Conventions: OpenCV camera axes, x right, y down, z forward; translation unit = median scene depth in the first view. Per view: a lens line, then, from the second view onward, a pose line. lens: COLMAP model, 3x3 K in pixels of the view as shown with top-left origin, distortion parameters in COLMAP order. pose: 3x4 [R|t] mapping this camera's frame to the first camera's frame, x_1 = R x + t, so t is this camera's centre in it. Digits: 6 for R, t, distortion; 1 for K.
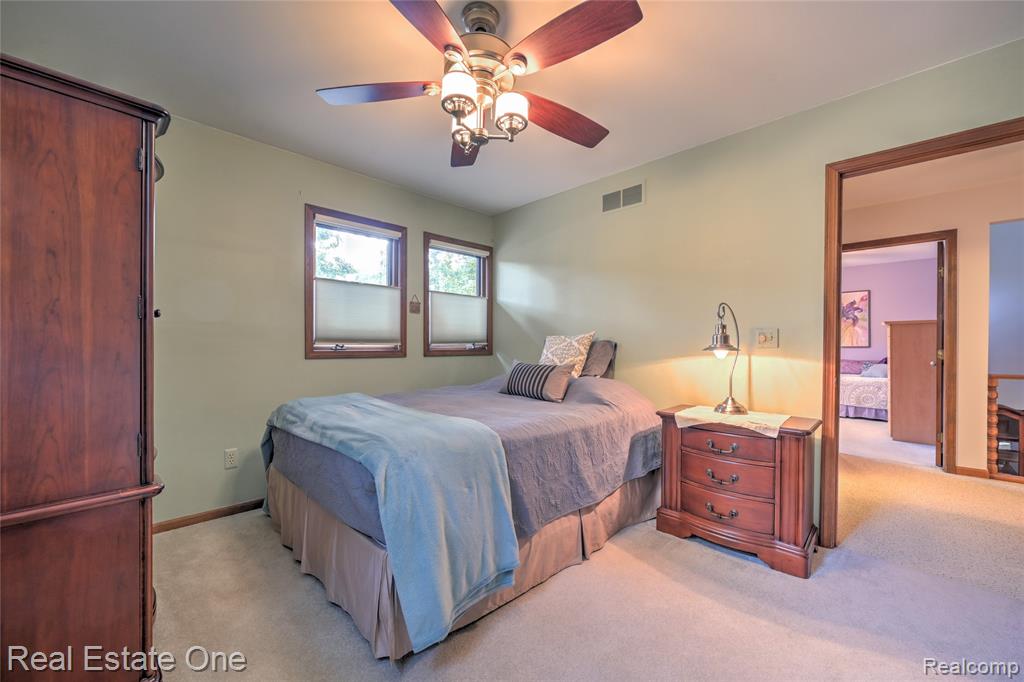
lens RADIAL K [[402.4, 0, 517.3], [0, 402.4, 345.1], [0, 0, 1]] dist [-0.001684, -0.000177]
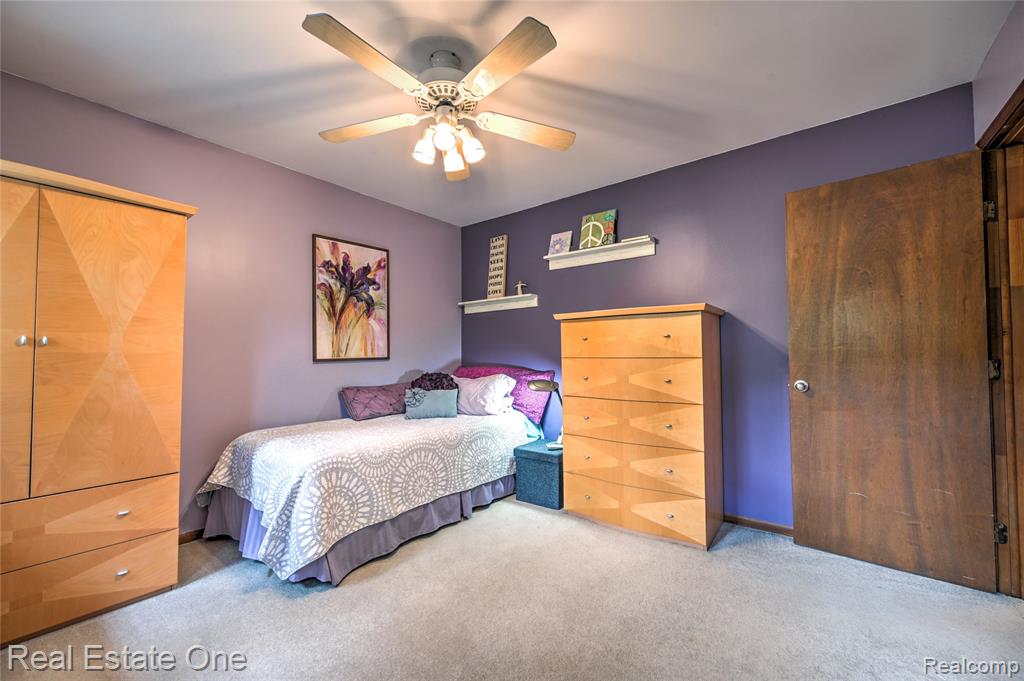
lens RADIAL K [[402.4, 0, 517.3], [0, 402.4, 344.6], [0, 0, 1]] dist [-0.001684, -0.000177]
pose [[-0.113724, 0.014621, 0.993405, 0.334353], [0.011973, 0.999839, -0.013345, -0.004583], [-0.993440, 0.010376, -0.113881, 0.888551]]
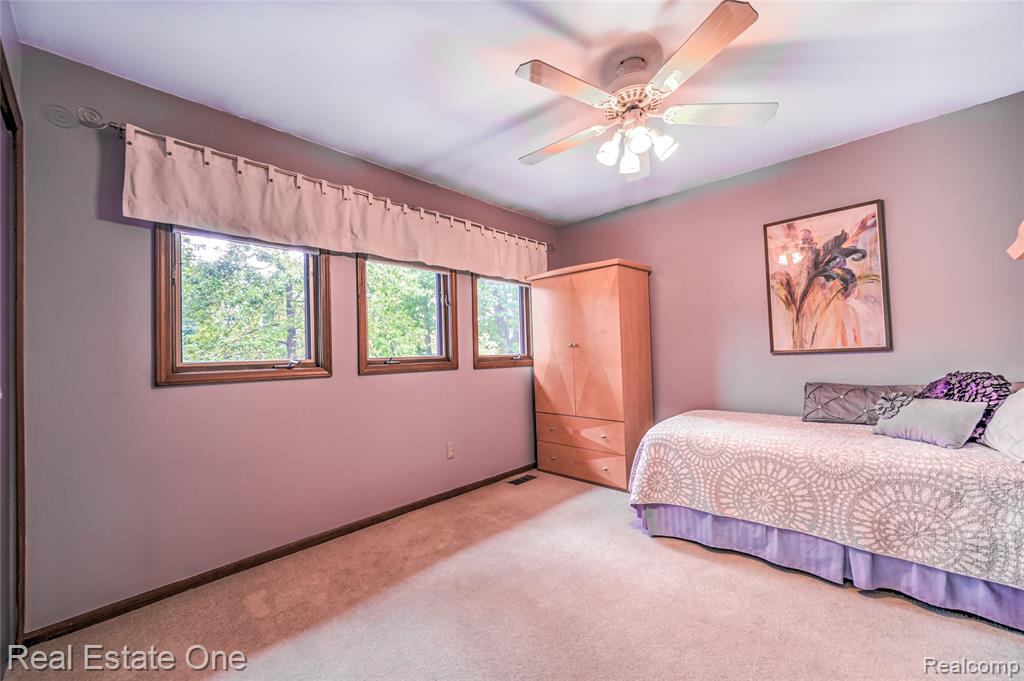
lens RADIAL K [[402.4, 0, 517.3], [0, 402.4, 344.6], [0, 0, 1]] dist [-0.001684, -0.000177]
pose [[0.998913, -0.036876, 0.028511, 0.513202], [0.037687, 0.998885, -0.028446, -0.001727], [-0.027431, 0.029490, 0.999189, 0.628977]]
